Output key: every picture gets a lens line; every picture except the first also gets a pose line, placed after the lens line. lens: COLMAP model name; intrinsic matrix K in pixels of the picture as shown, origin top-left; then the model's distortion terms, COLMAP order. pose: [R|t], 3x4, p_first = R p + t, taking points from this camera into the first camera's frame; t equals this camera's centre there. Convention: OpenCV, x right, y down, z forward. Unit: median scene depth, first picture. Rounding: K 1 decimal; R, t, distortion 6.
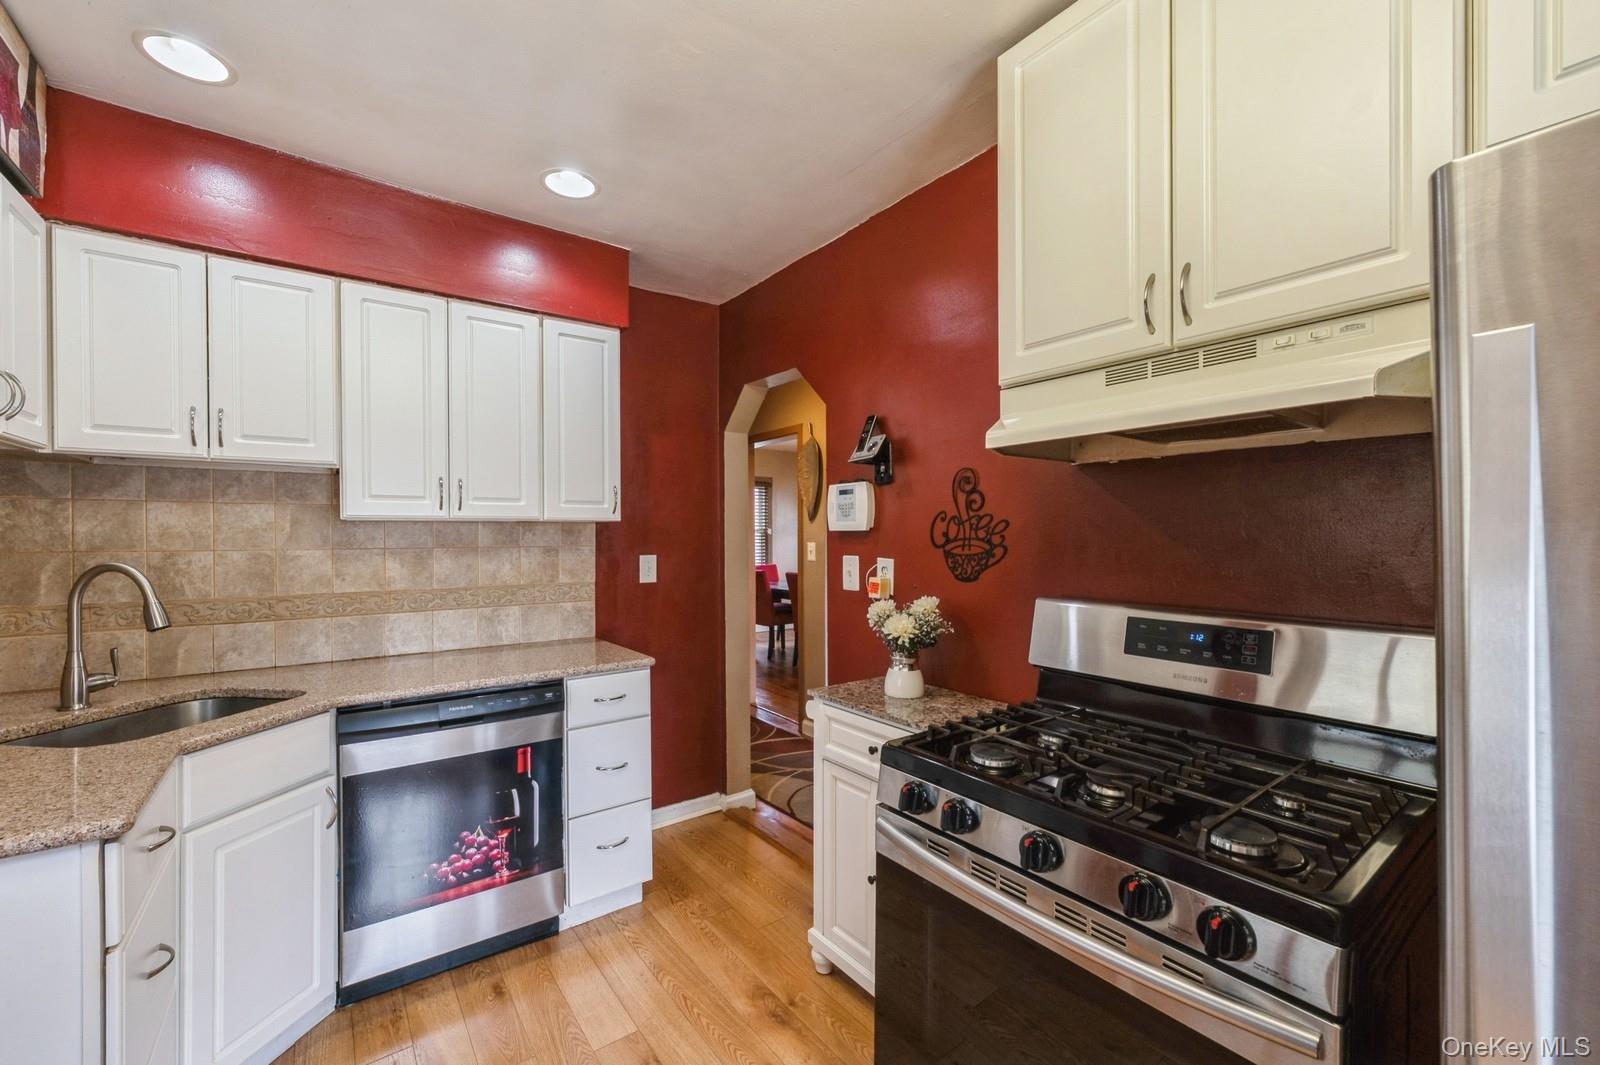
lens RADIAL K [[640.9, 0, 770.0], [0, 640.9, 529.3], [0, 0, 1]] dist [0.000032, -0.000019]
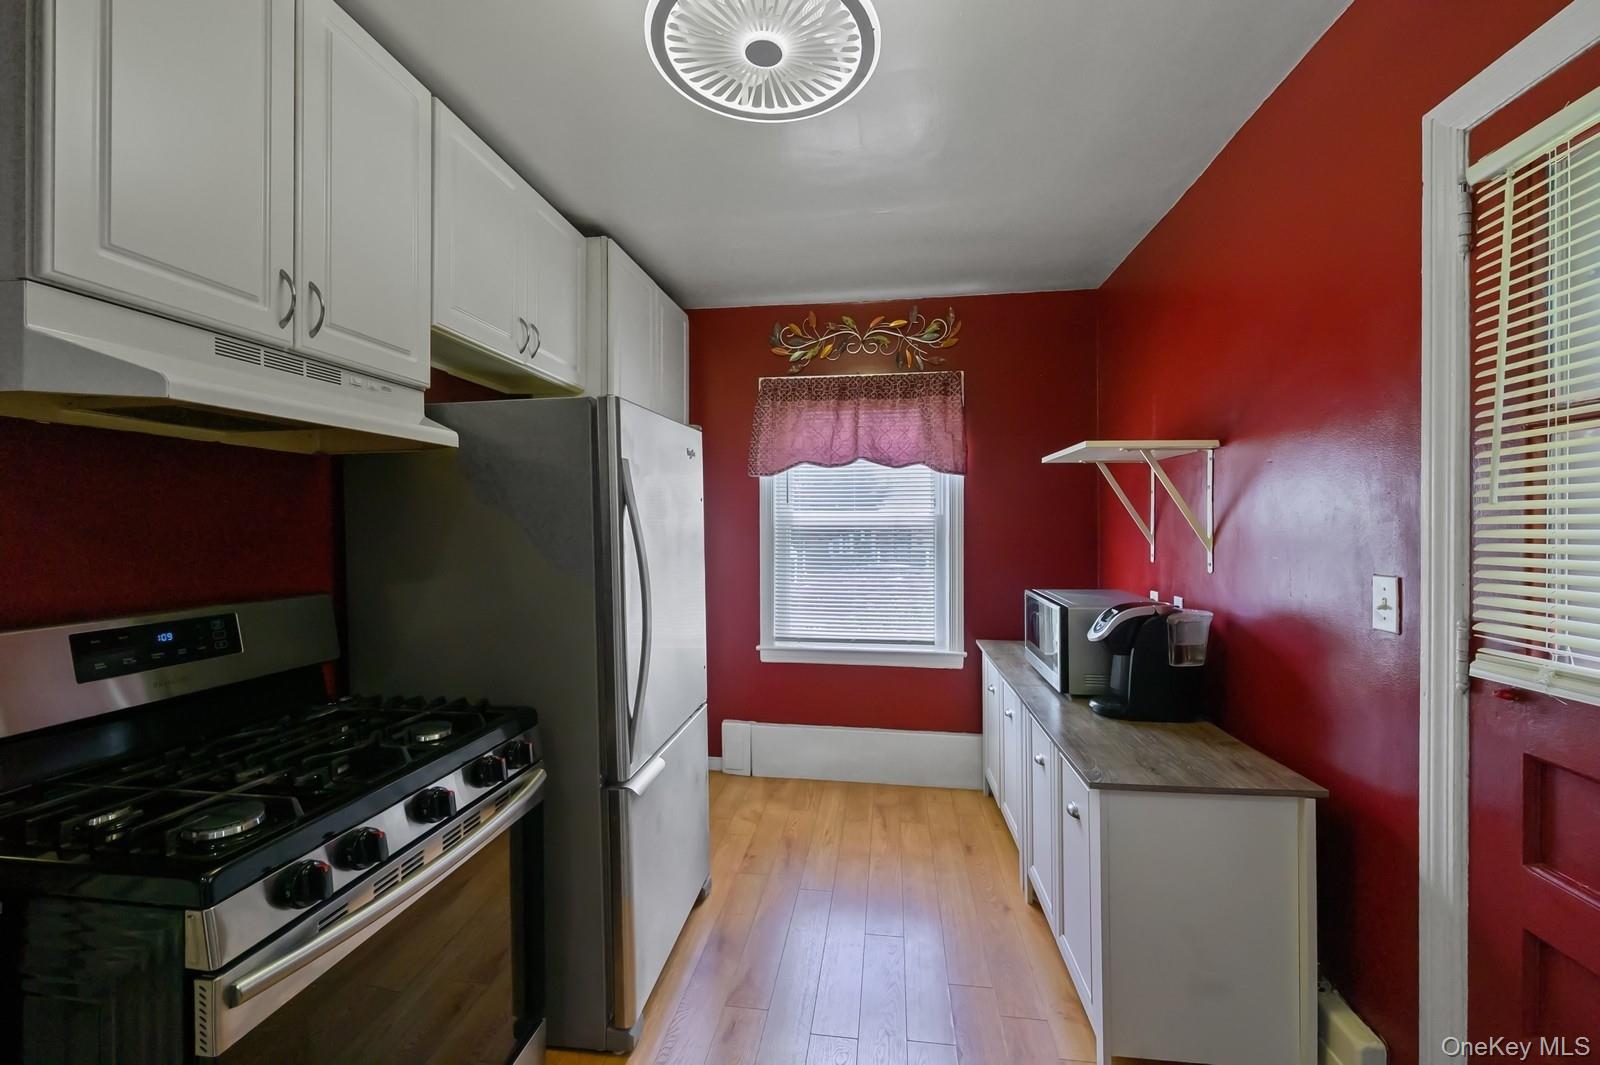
lens RADIAL K [[640.9, 0, 770.0], [0, 640.9, 529.3], [0, 0, 1]] dist [0.000032, -0.000019]
pose [[-0.695144, -0.003775, 0.718860, -0.670921], [-0.004323, 0.999990, 0.001071, 0.010584], [-0.718857, -0.002363, -0.695154, 1.141100]]
